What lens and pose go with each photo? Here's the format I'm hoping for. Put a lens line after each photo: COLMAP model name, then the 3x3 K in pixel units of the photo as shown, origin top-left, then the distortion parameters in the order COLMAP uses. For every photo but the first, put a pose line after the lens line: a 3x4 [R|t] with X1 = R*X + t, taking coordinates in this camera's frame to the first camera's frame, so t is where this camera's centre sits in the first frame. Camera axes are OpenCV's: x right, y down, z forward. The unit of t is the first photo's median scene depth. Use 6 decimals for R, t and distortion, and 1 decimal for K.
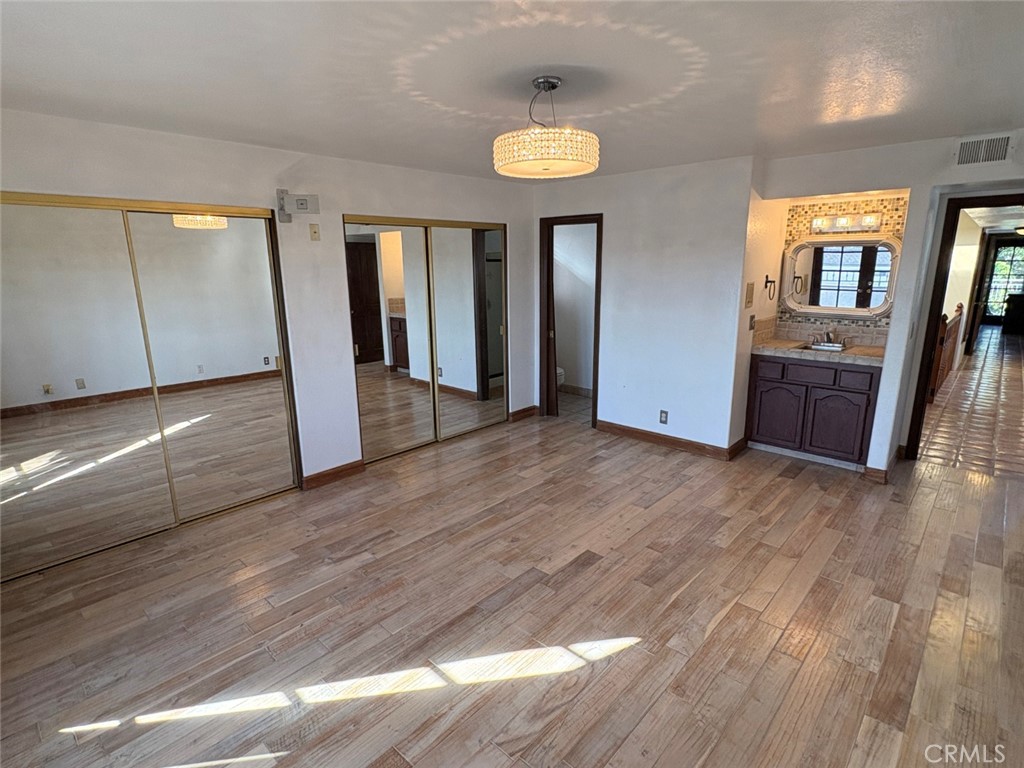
lens RADIAL K [[528.0, 0, 515.0], [0, 528.0, 385.6], [0, 0, 1]] dist [0.000187, 0.001522]
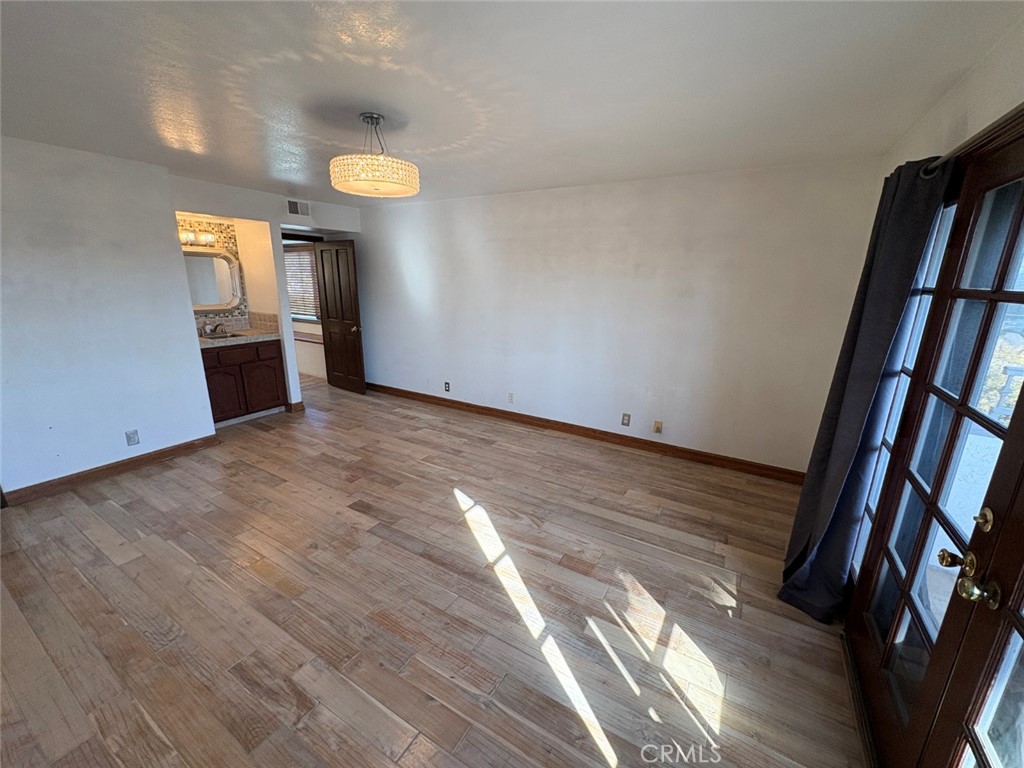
lens RADIAL K [[408.1, 0, 514.8], [0, 408.1, 382.8], [0, 0, 1]] dist [-0.000381, -0.000420]
pose [[-0.215514, -0.238664, 0.946886, -0.834983], [0.207833, 0.936245, 0.283286, -0.151206], [-0.954127, 0.257847, -0.152171, 0.772782]]
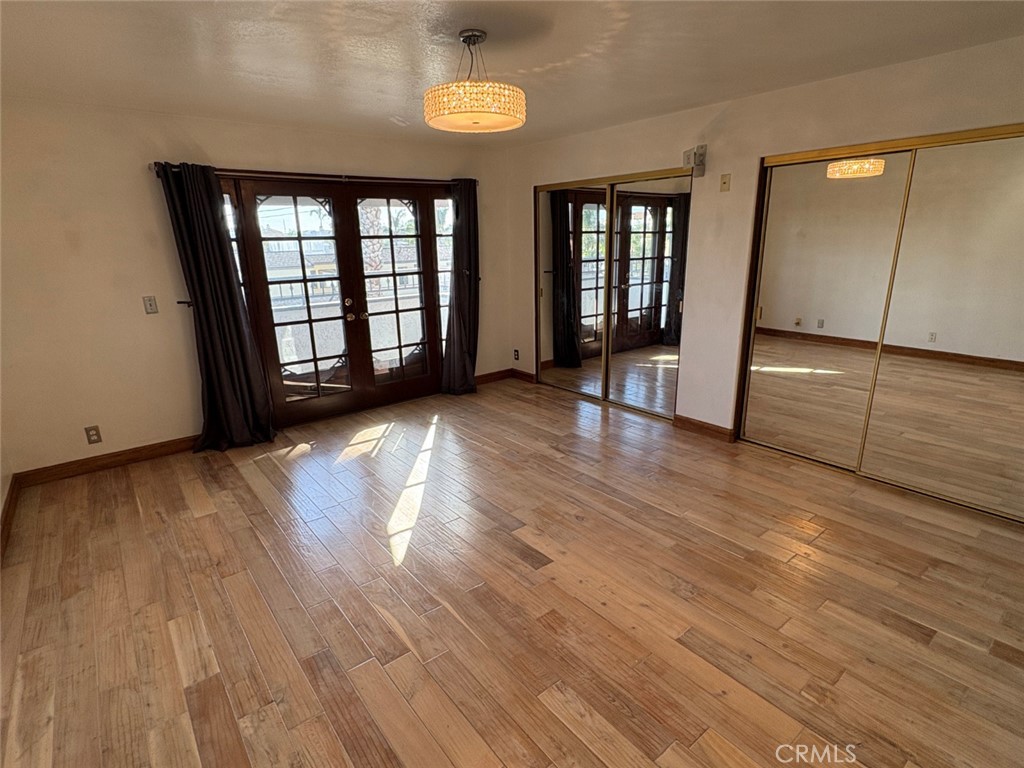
lens RADIAL K [[524.5, 0, 503.8], [0, 524.5, 386.6], [0, 0, 1]] dist [0.000983, 0.000302]
pose [[-0.158293, 0.284427, -0.945539, 0.945428], [-0.203633, 0.927623, 0.313127, -0.210015], [0.966166, 0.242109, -0.088918, 1.023523]]
